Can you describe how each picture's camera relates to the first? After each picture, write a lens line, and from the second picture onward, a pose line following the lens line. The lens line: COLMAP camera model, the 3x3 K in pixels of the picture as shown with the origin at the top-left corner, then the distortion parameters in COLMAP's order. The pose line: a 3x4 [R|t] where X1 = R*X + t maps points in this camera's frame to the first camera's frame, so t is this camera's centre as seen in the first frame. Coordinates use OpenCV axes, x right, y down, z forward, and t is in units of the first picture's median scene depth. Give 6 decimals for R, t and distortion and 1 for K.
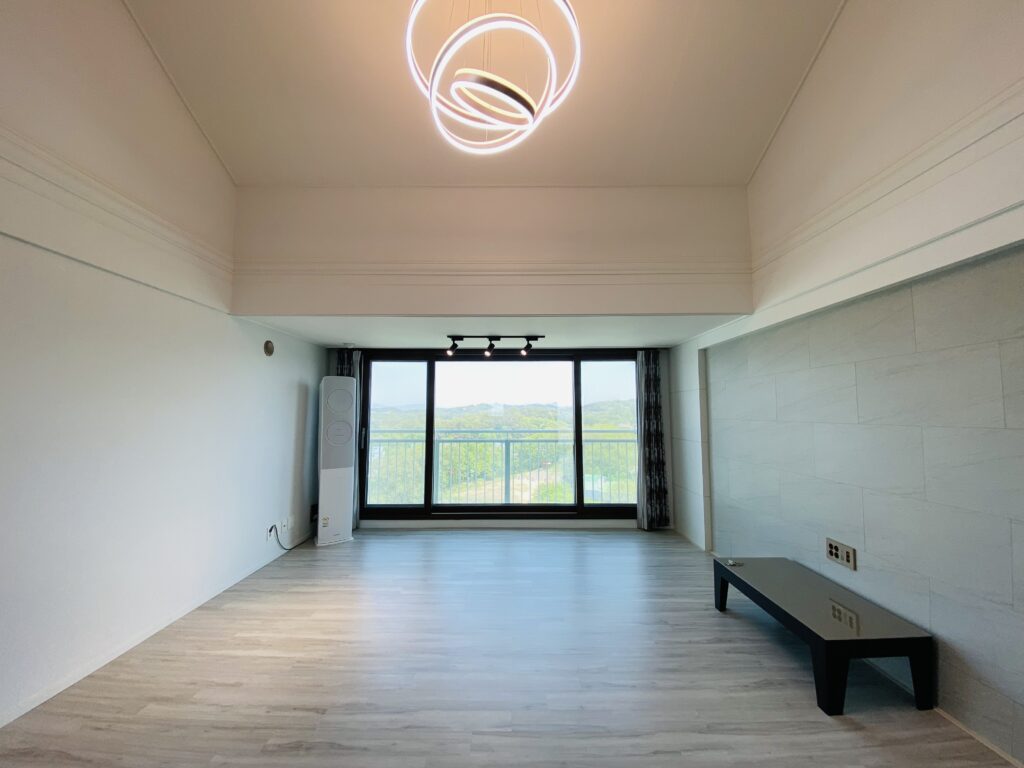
lens RADIAL K [[413.0, 0, 511.2], [0, 413.0, 375.7], [0, 0, 1]] dist [0.026858, -0.024158]
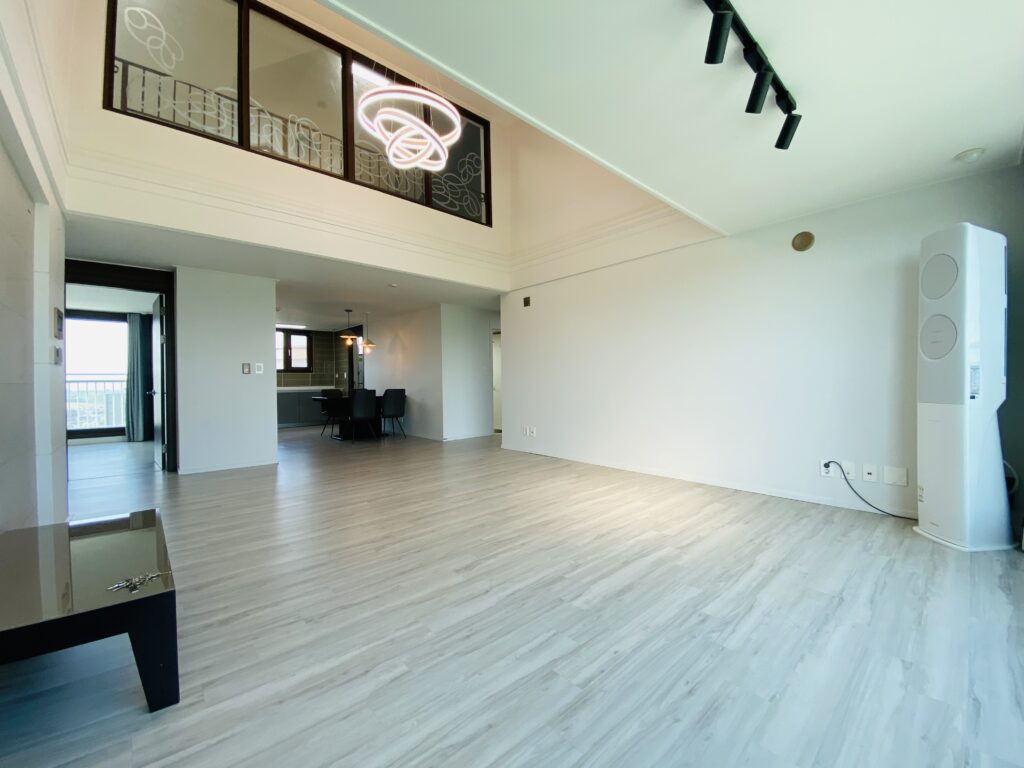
lens RADIAL K [[414.5, 0, 507.9], [0, 414.5, 385.8], [0, 0, 1]] dist [0.028671, -0.023905]
pose [[-0.743959, 0.017055, -0.668008, 0.479396], [0.069785, 0.996191, -0.052286, 0.264114], [0.664571, -0.085516, -0.742315, 1.437919]]
